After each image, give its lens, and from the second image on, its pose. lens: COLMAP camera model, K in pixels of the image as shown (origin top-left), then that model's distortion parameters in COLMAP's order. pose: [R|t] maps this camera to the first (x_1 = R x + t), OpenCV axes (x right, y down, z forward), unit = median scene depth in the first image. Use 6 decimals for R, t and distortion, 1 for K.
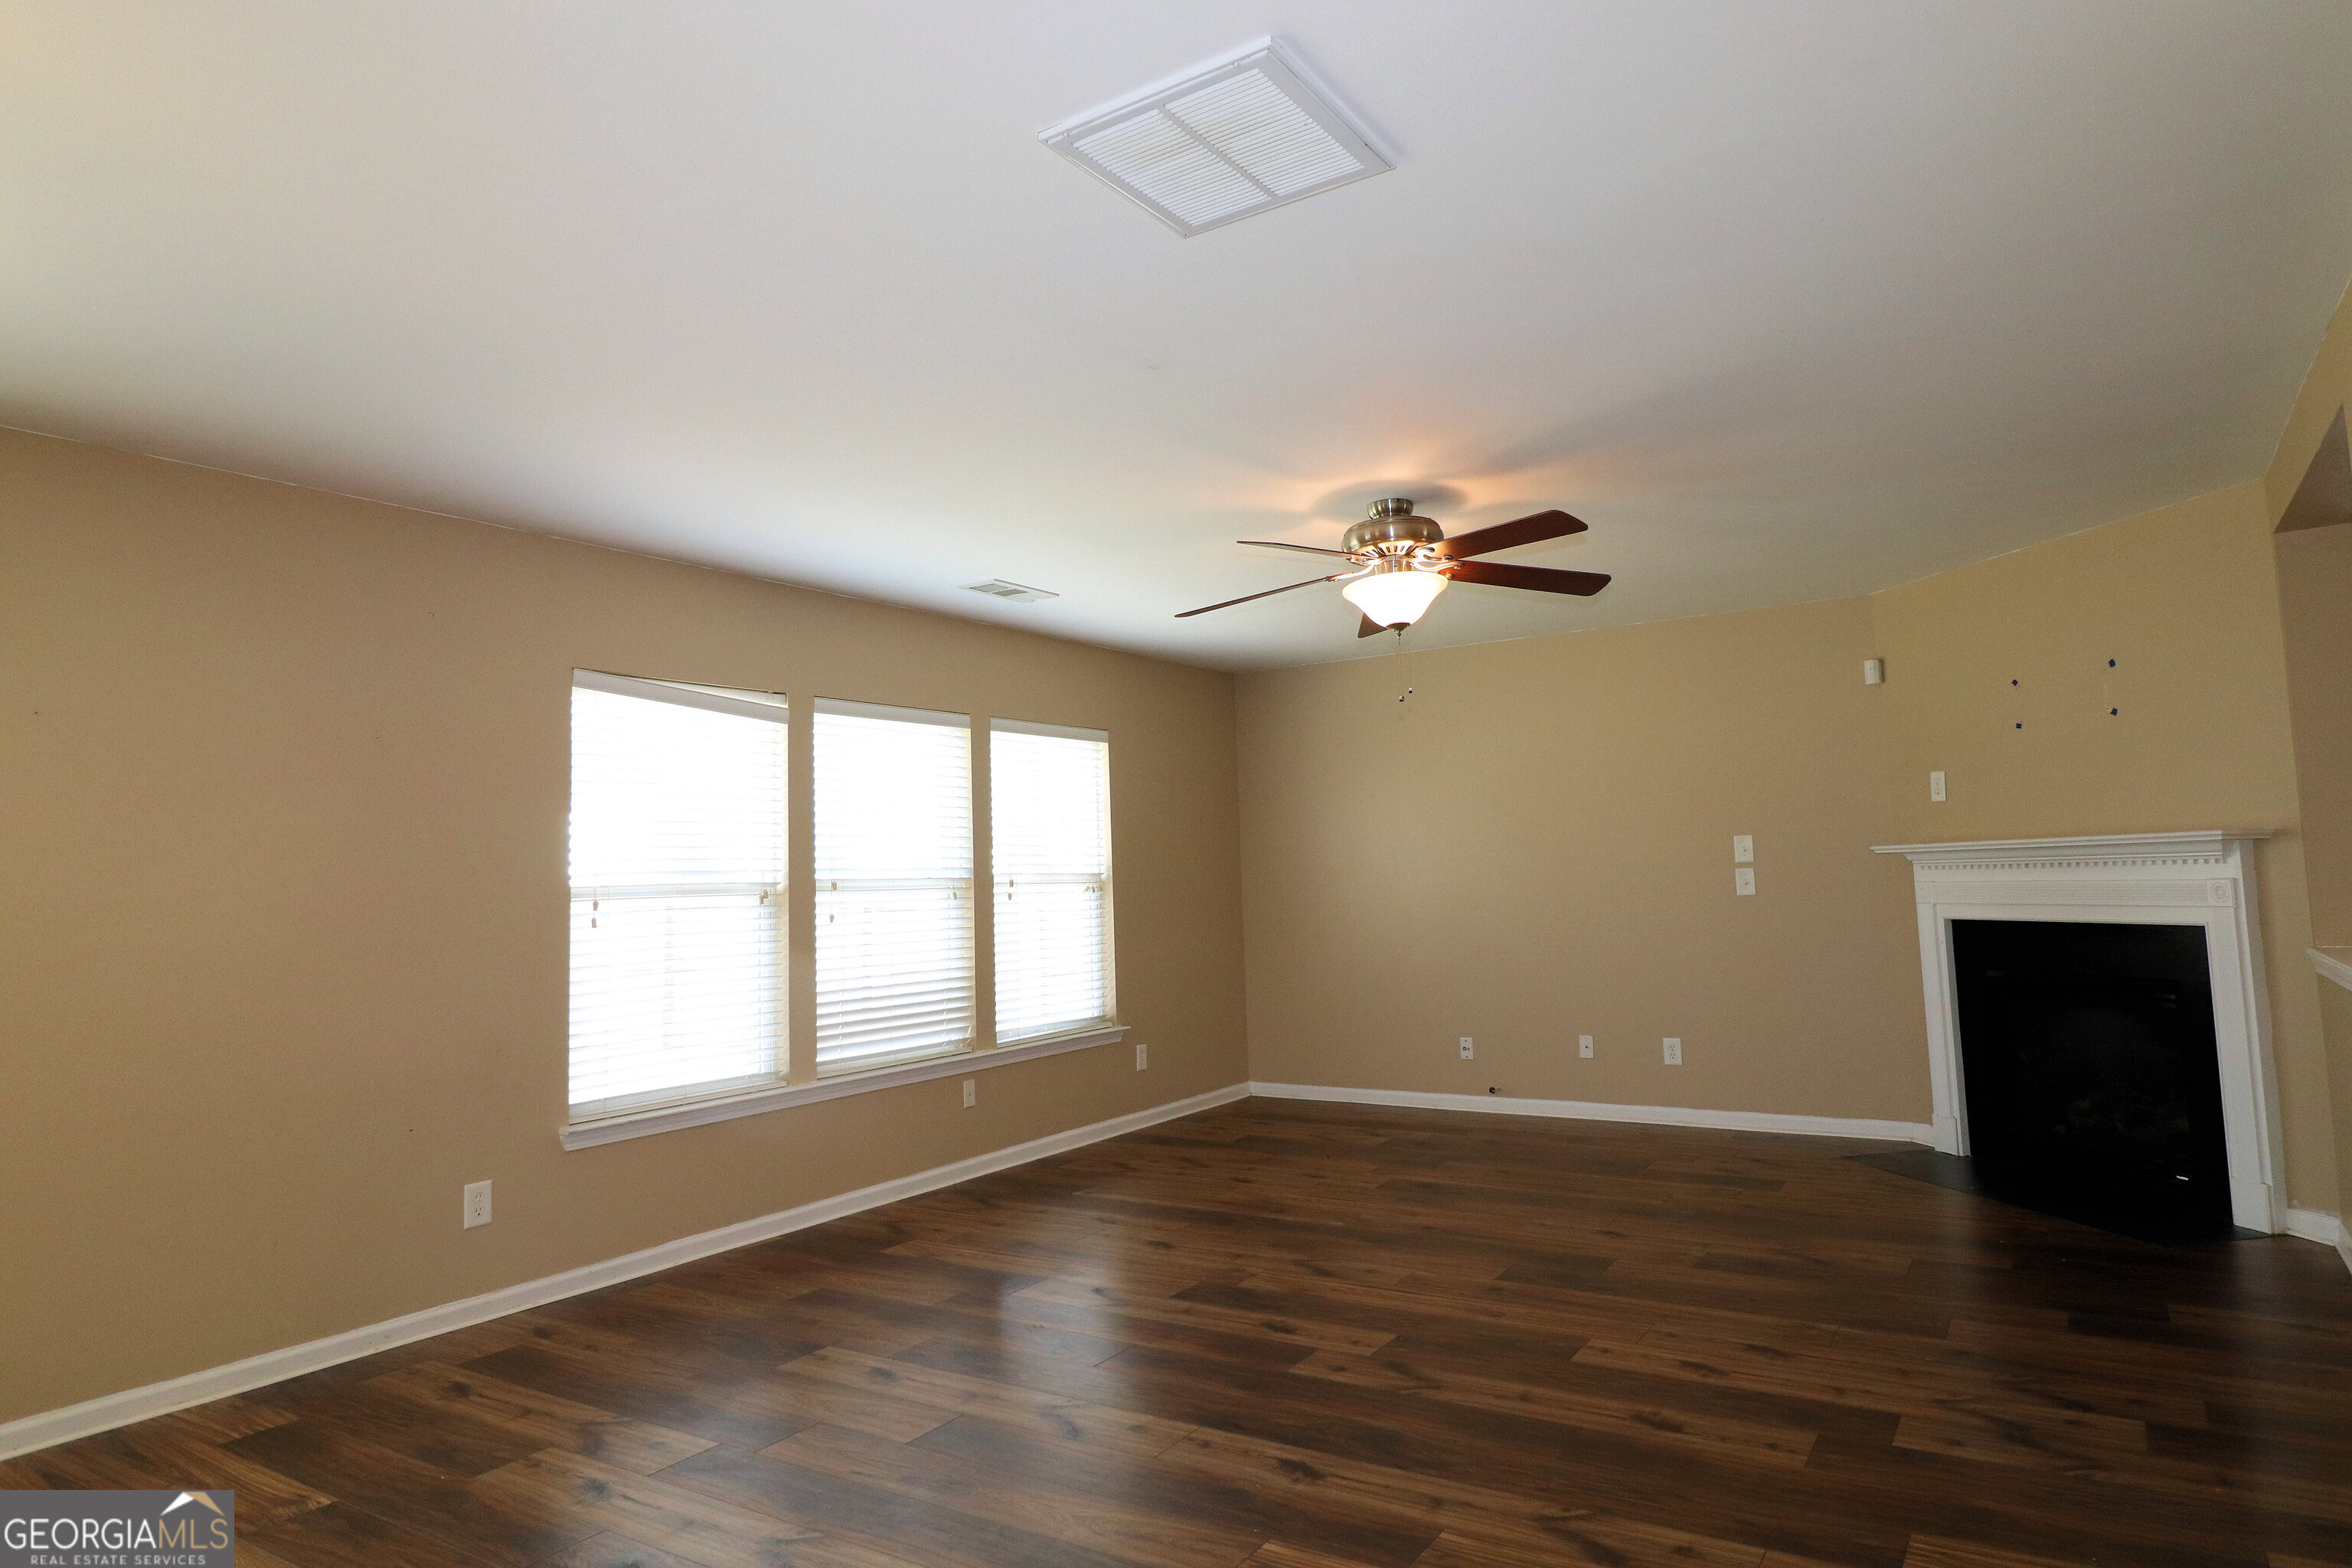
lens RADIAL K [[1334.2, 0, 1206.7], [0, 1334.2, 764.4], [0, 0, 1]] dist [-0.000851, -0.001212]
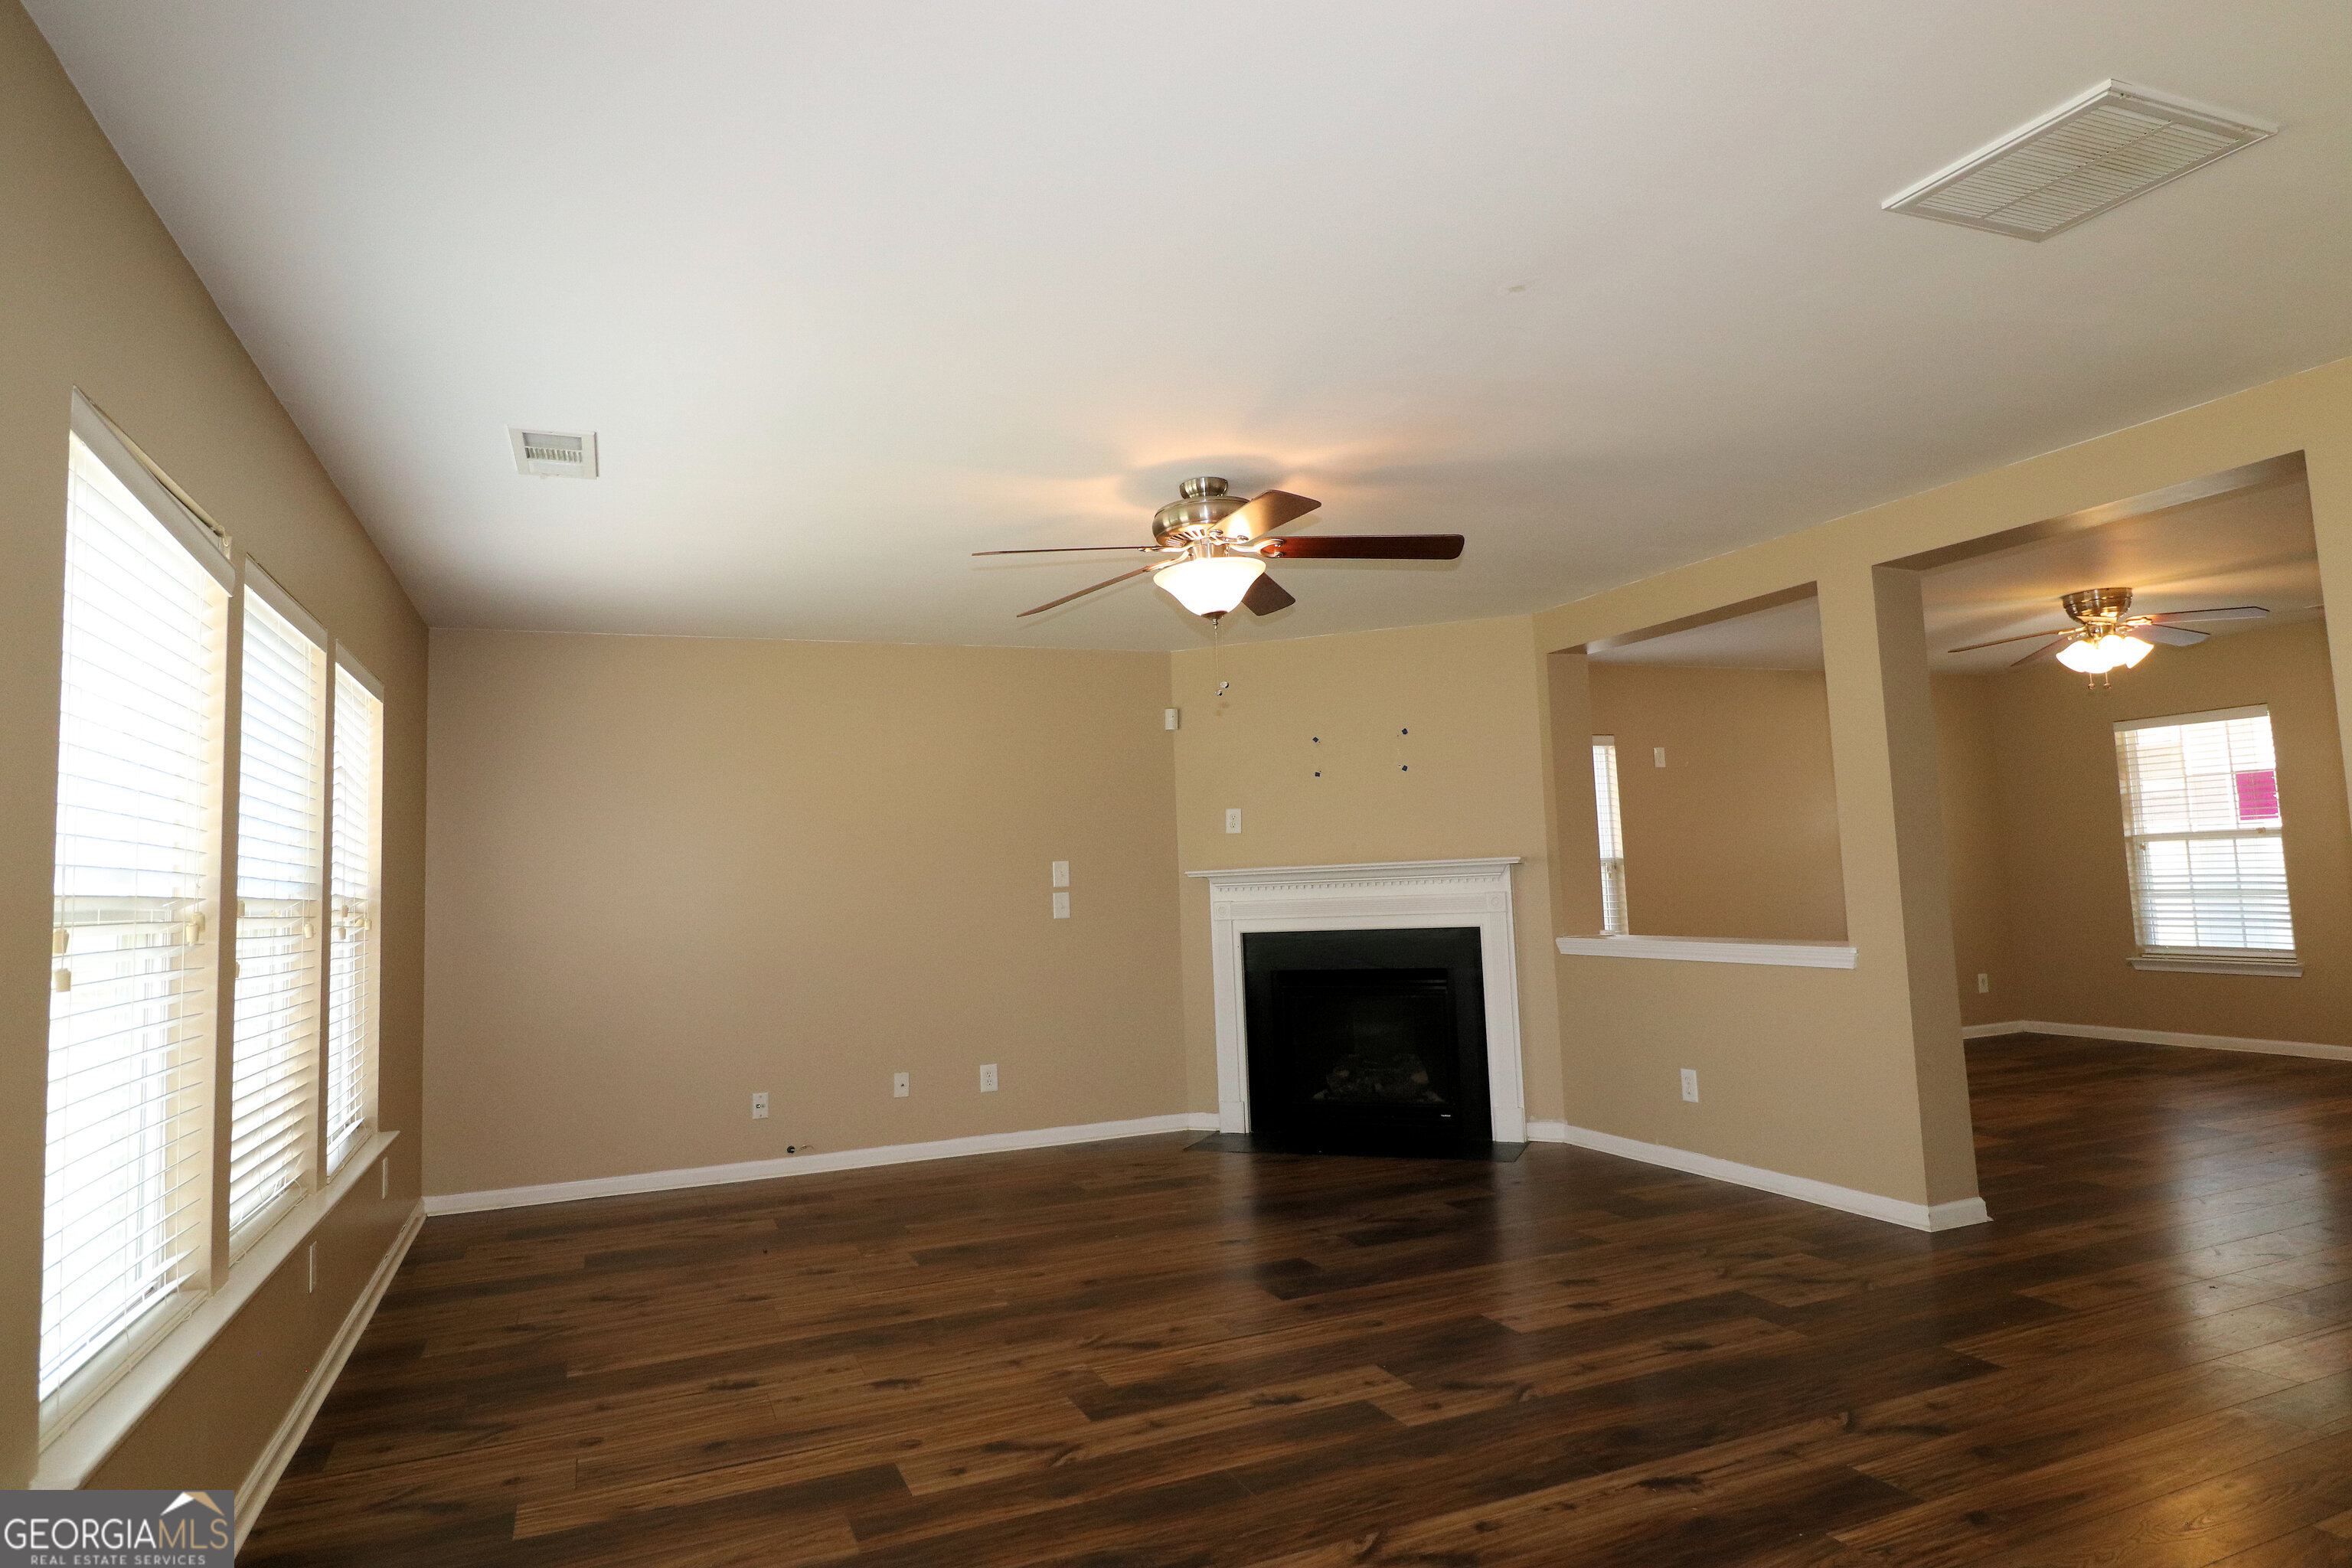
lens RADIAL K [[1346.9, 0, 1170.5], [0, 1346.9, 753.9], [0, 0, 1]] dist [0.000120, -0.002018]
pose [[0.586757, 0.085974, 0.805186, -0.619467], [-0.048226, 0.996293, -0.071235, 0.061490], [-0.808326, 0.002967, 0.588728, 0.465189]]
